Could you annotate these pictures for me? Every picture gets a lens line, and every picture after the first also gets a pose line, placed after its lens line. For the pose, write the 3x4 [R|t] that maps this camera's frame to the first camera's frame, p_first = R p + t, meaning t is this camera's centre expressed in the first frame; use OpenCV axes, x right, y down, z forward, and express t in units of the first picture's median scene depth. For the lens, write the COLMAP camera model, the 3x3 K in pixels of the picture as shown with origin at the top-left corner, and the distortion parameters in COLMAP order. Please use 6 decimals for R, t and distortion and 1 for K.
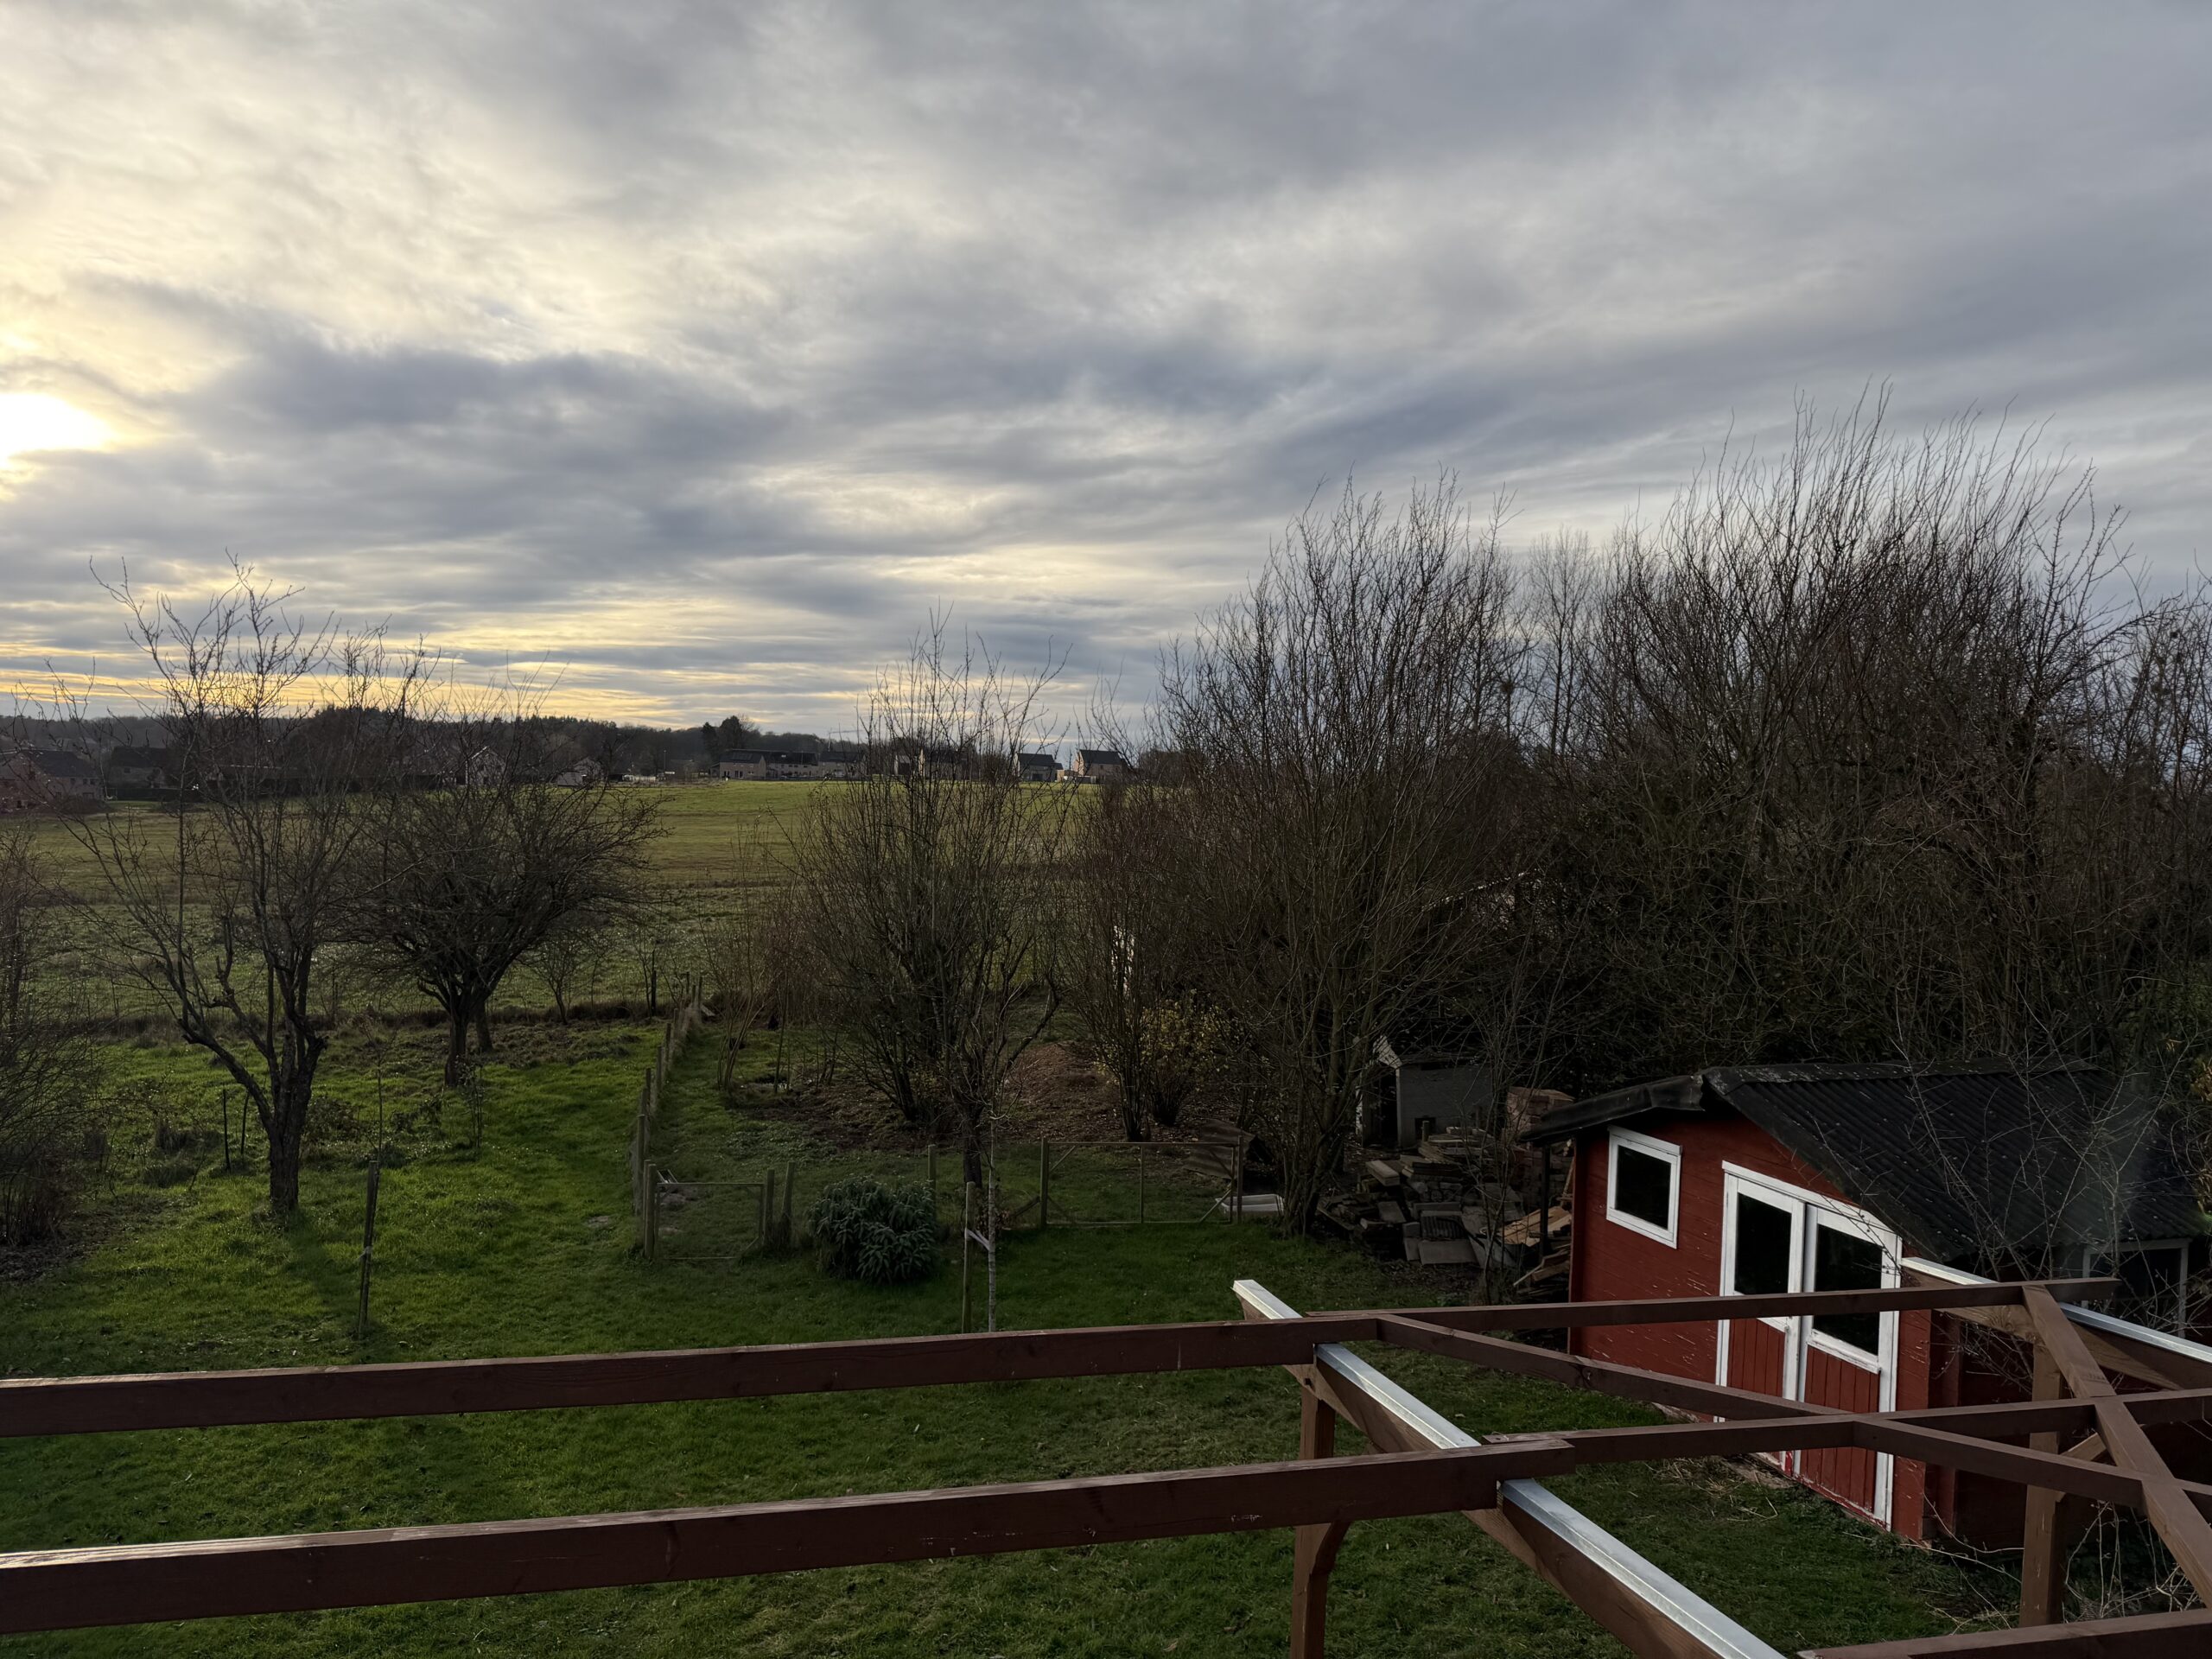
lens RADIAL K [[1531.1, 0, 1106.0], [0, 1531.1, 829.5], [0, 0, 1]] dist [0.143886, -0.260045]
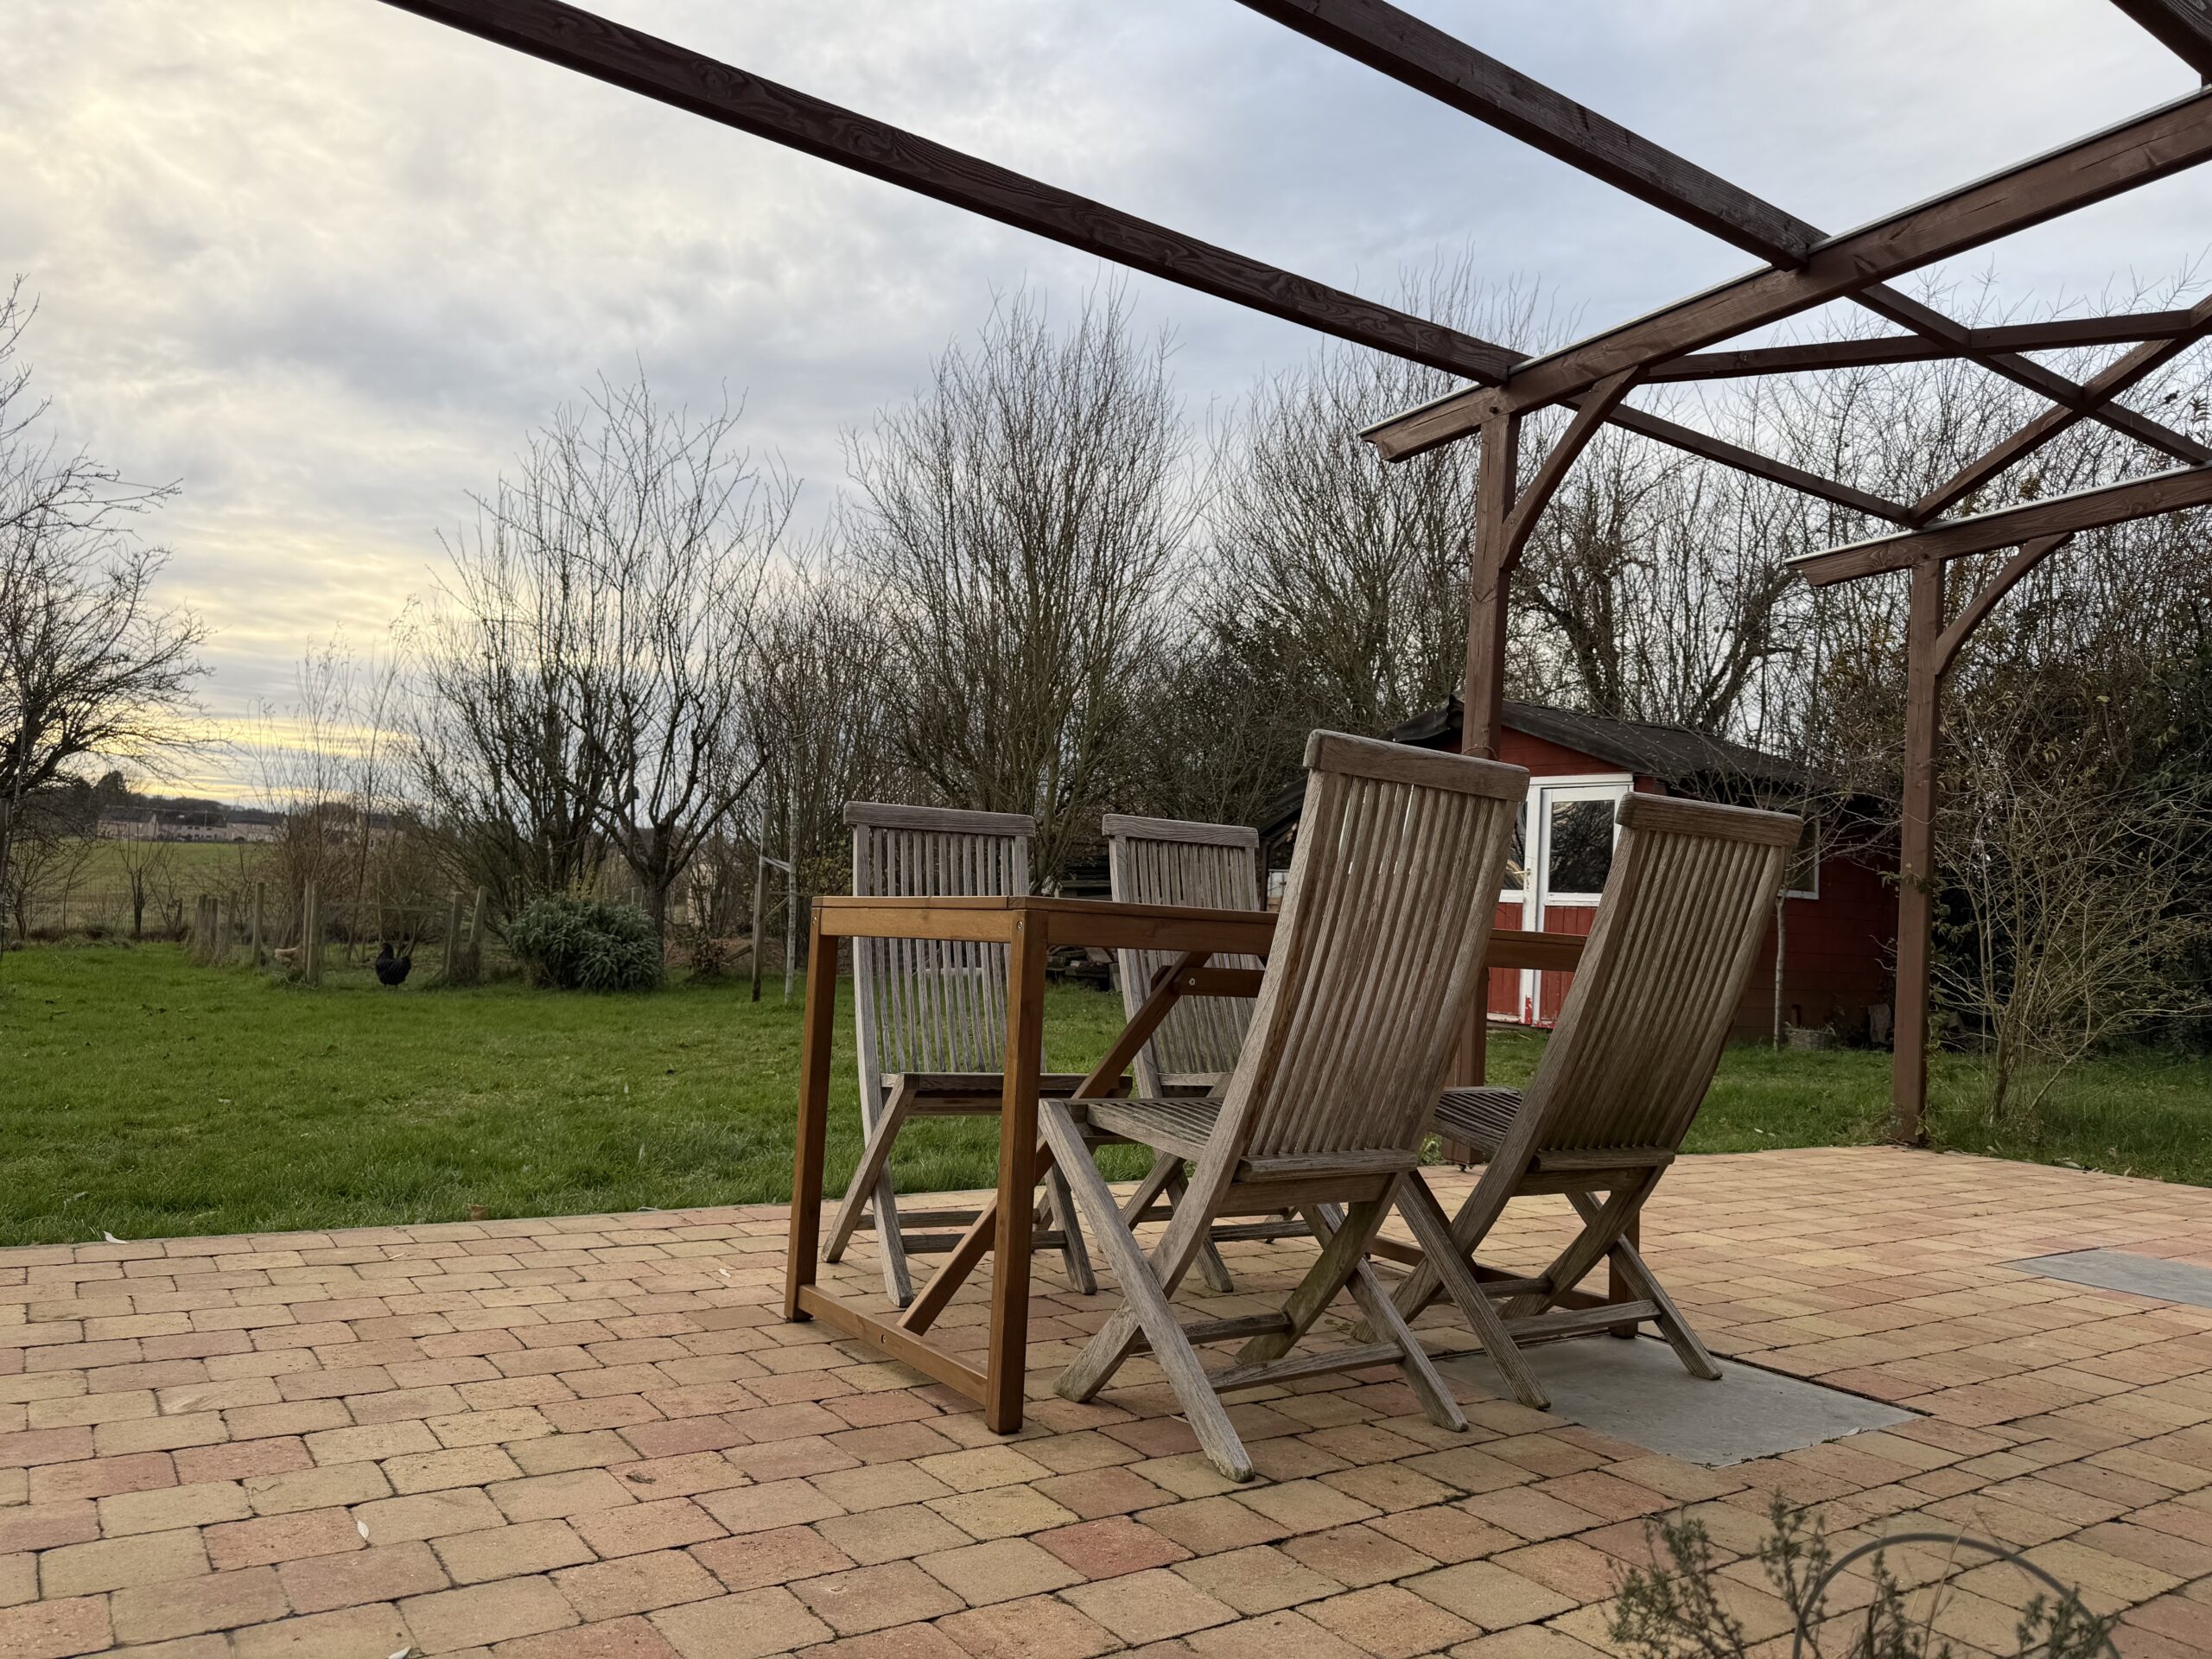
lens RADIAL K [[1531.1, 0, 1106.0], [0, 1531.1, 829.5], [0, 0, 1]] dist [0.143886, -0.260045]
pose [[0.944583, 0.044301, 0.325270, -0.107467], [-0.024468, 0.997597, -0.064814, 0.158539], [-0.327359, 0.053264, 0.943397, 0.004208]]
